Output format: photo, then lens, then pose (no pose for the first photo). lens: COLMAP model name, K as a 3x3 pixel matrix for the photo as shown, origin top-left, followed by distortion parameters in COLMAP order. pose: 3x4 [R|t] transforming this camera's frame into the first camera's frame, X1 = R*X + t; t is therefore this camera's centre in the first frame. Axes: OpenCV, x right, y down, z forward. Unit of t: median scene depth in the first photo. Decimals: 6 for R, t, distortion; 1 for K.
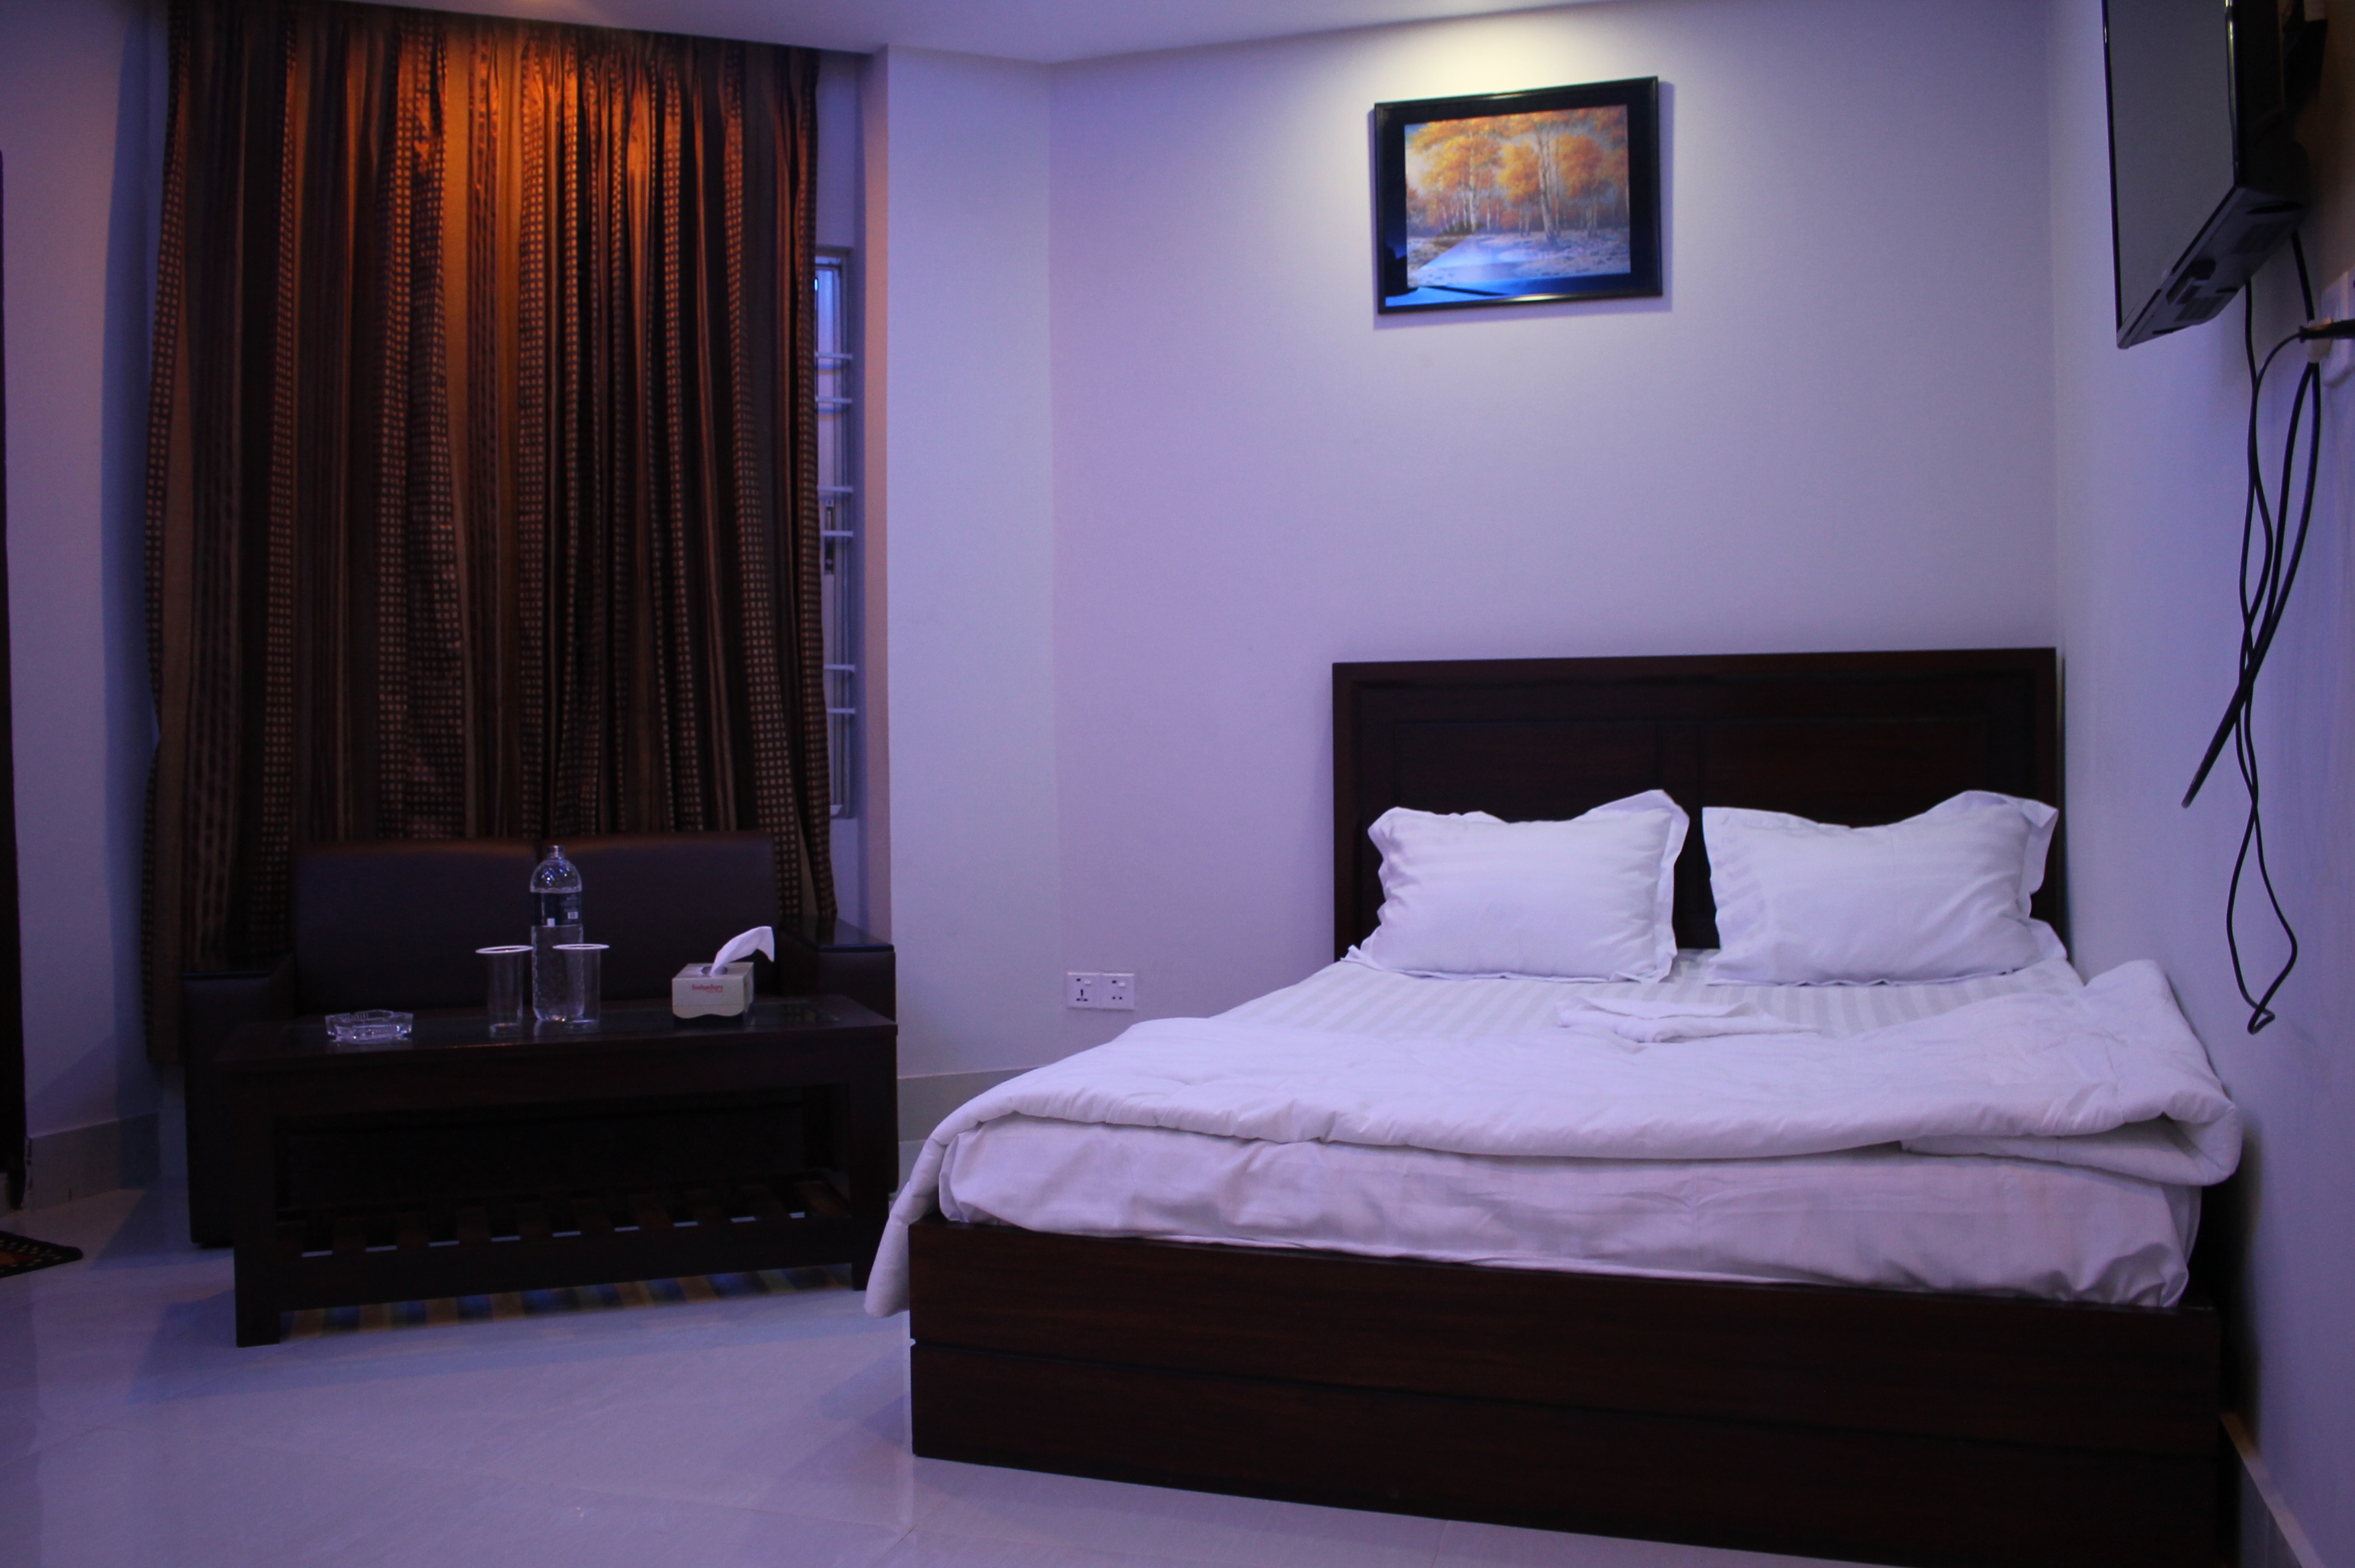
lens RADIAL K [[2018.9, 0, 1183.4], [0, 2018.9, 793.4], [0, 0, 1]] dist [-0.163554, 0.145269]
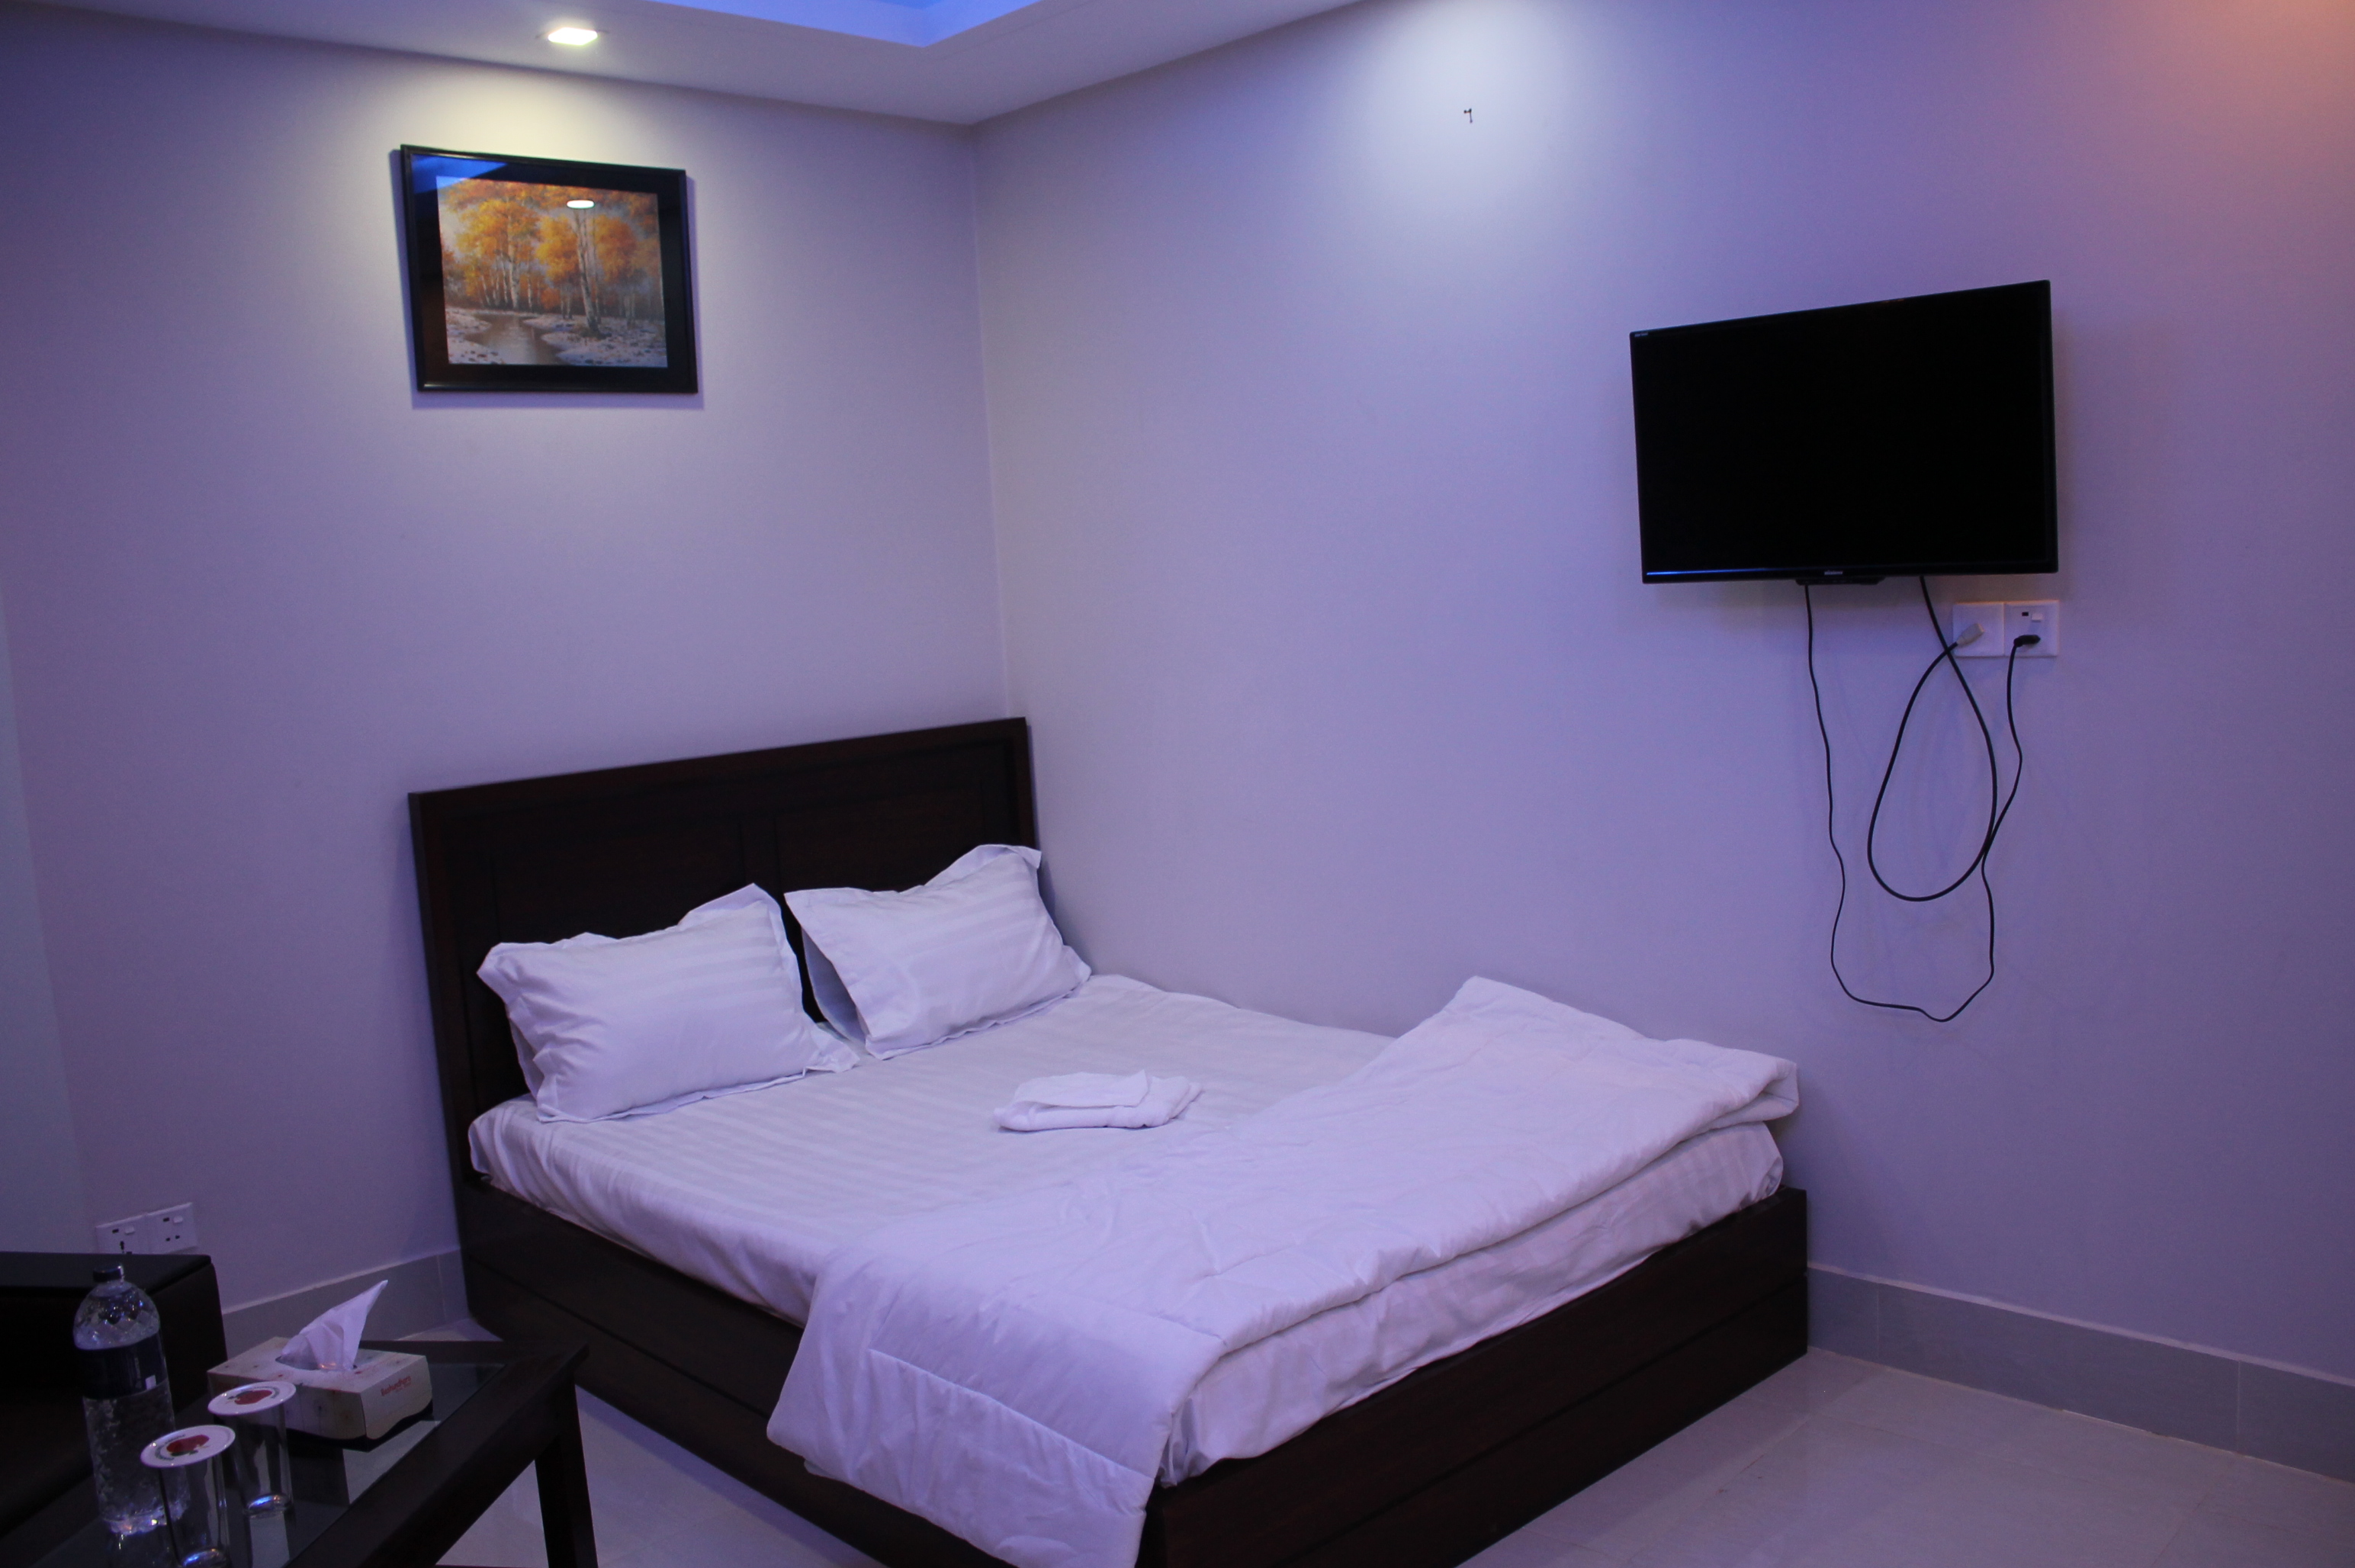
lens RADIAL K [[1979.0, 0, 1223.9], [0, 1979.0, 784.6], [0, 0, 1]] dist [-0.108811, 0.002508]
pose [[0.451056, -0.113844, 0.885205, -0.534033], [0.073071, 0.993212, 0.090502, -0.124016], [-0.889500, 0.023861, 0.456312, 0.314573]]
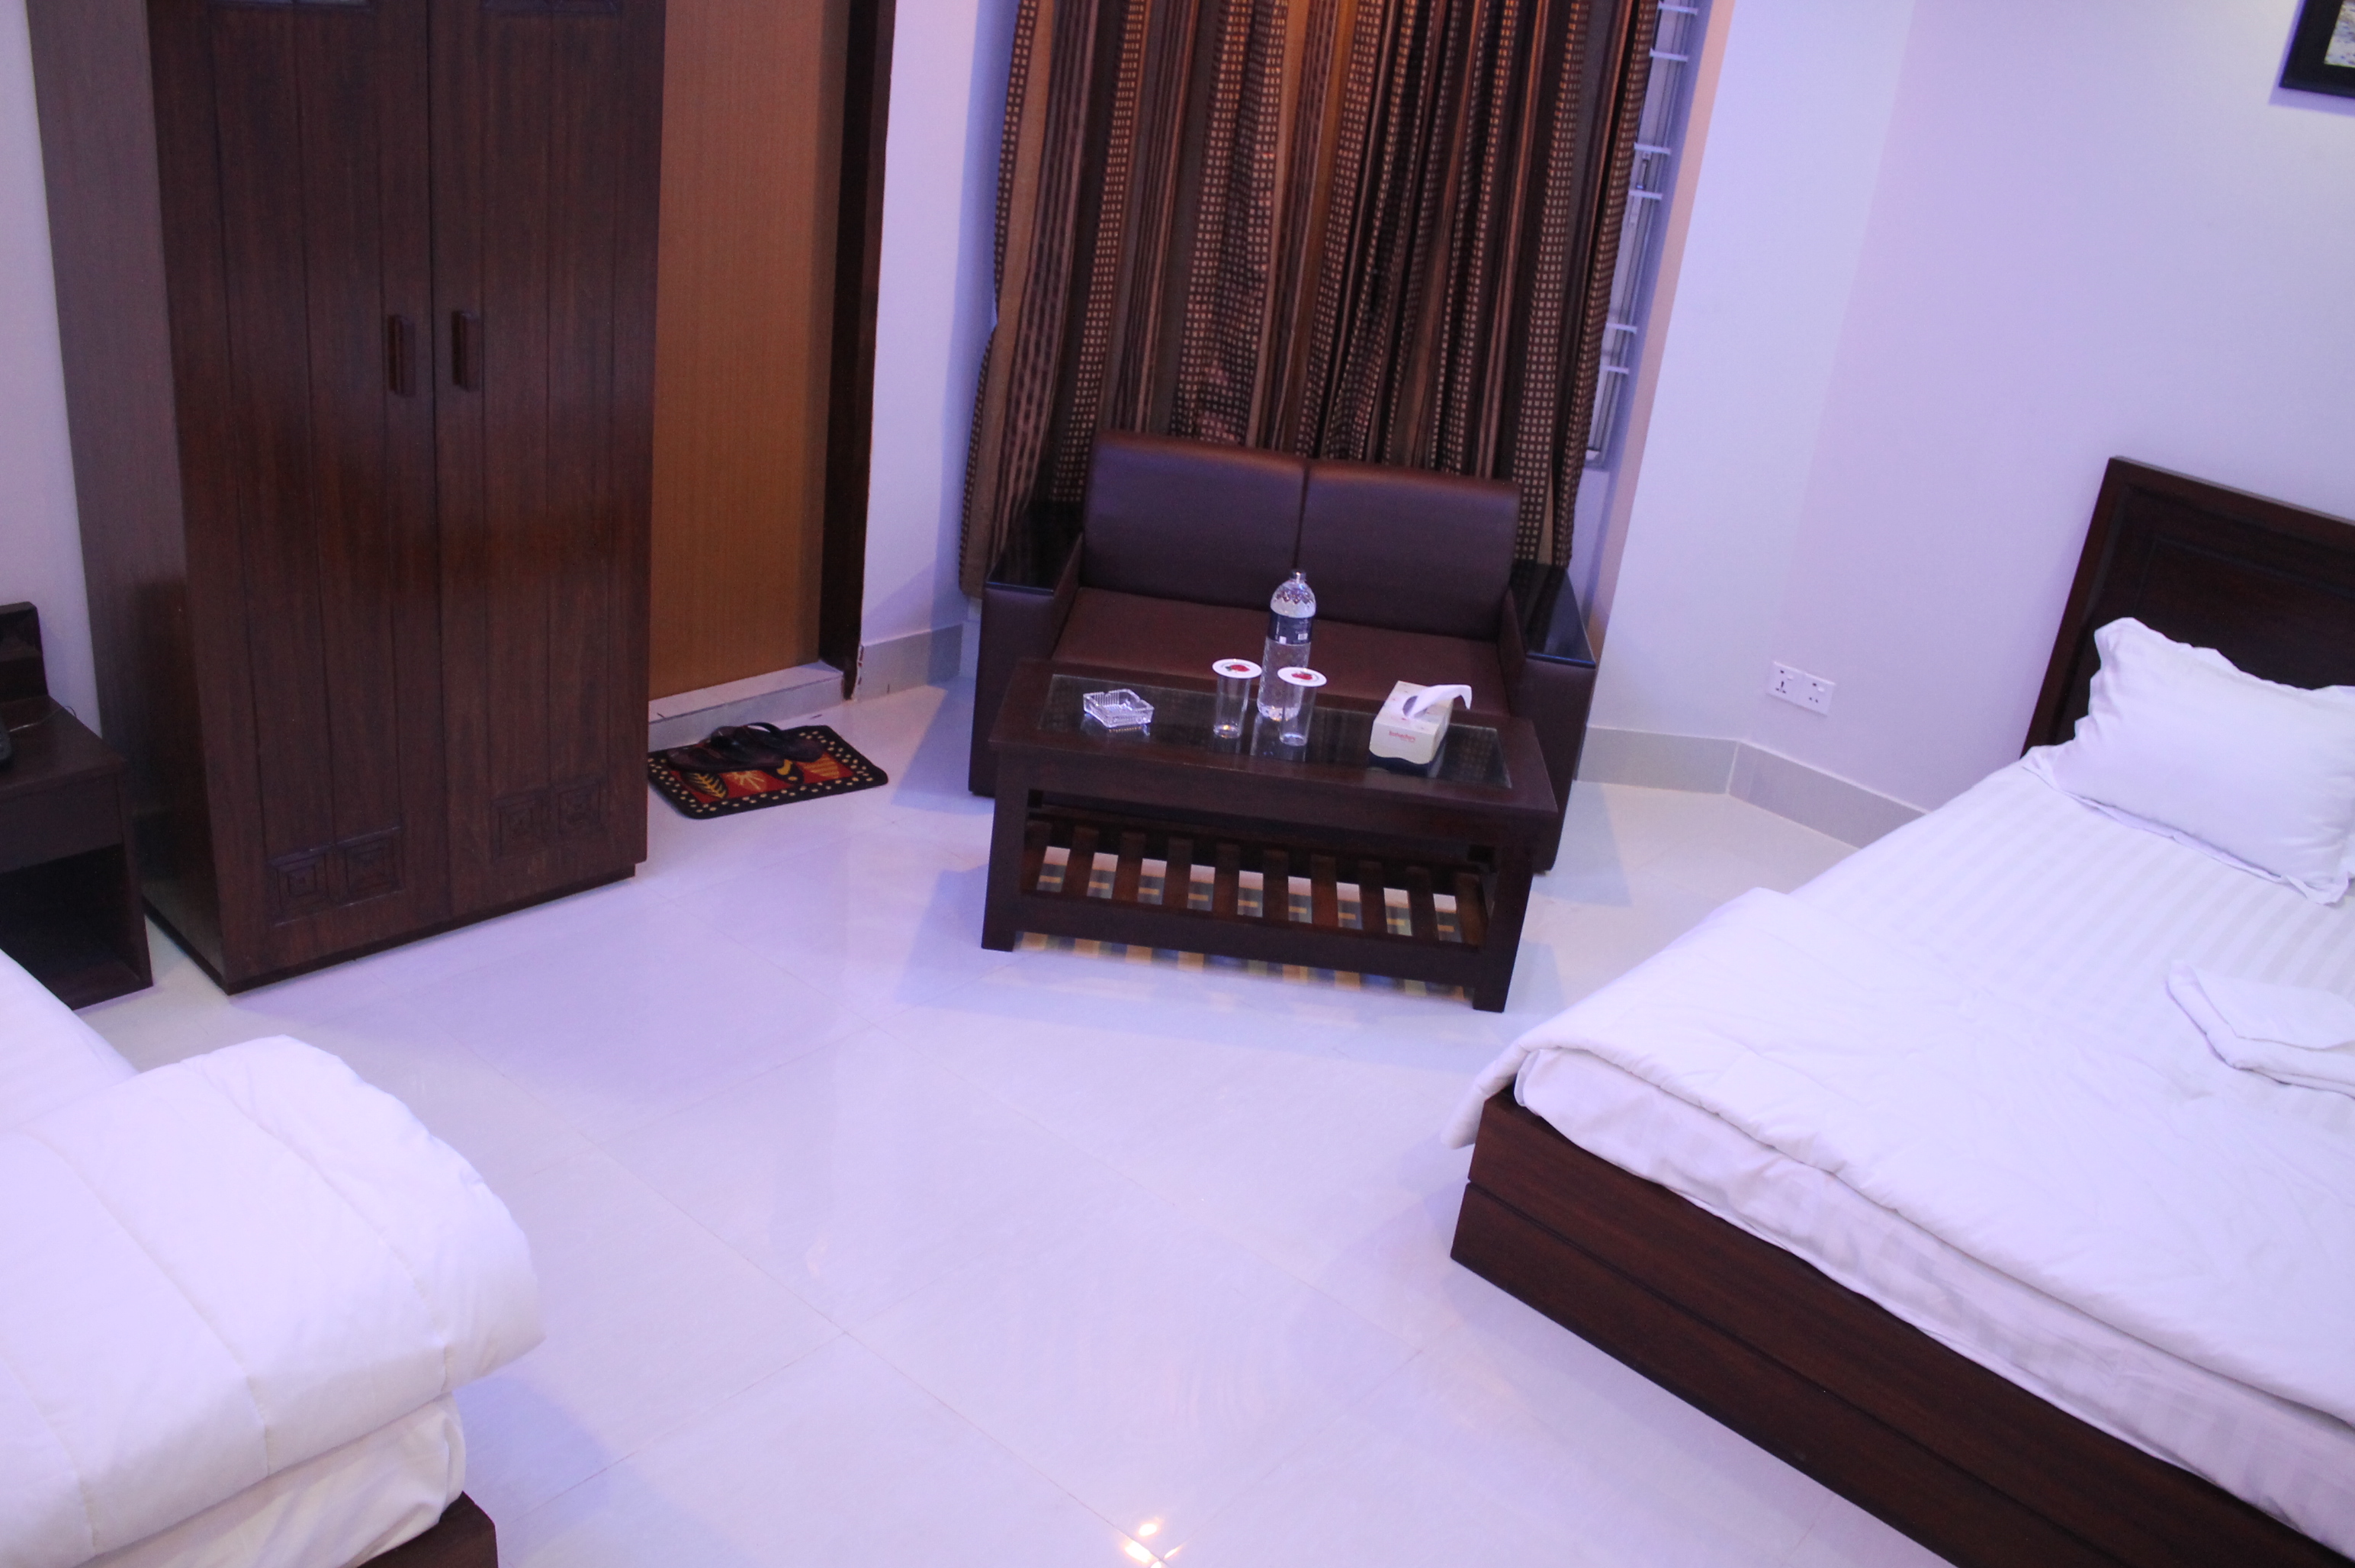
lens RADIAL K [[2018.9, 0, 1183.4], [0, 2018.9, 793.4], [0, 0, 1]] dist [-0.163554, 0.145269]
pose [[0.903781, 0.274299, -0.328542, 0.025912], [-0.133531, 0.910028, 0.392452, -0.234654], [0.406632, -0.310820, 0.859094, -0.032034]]
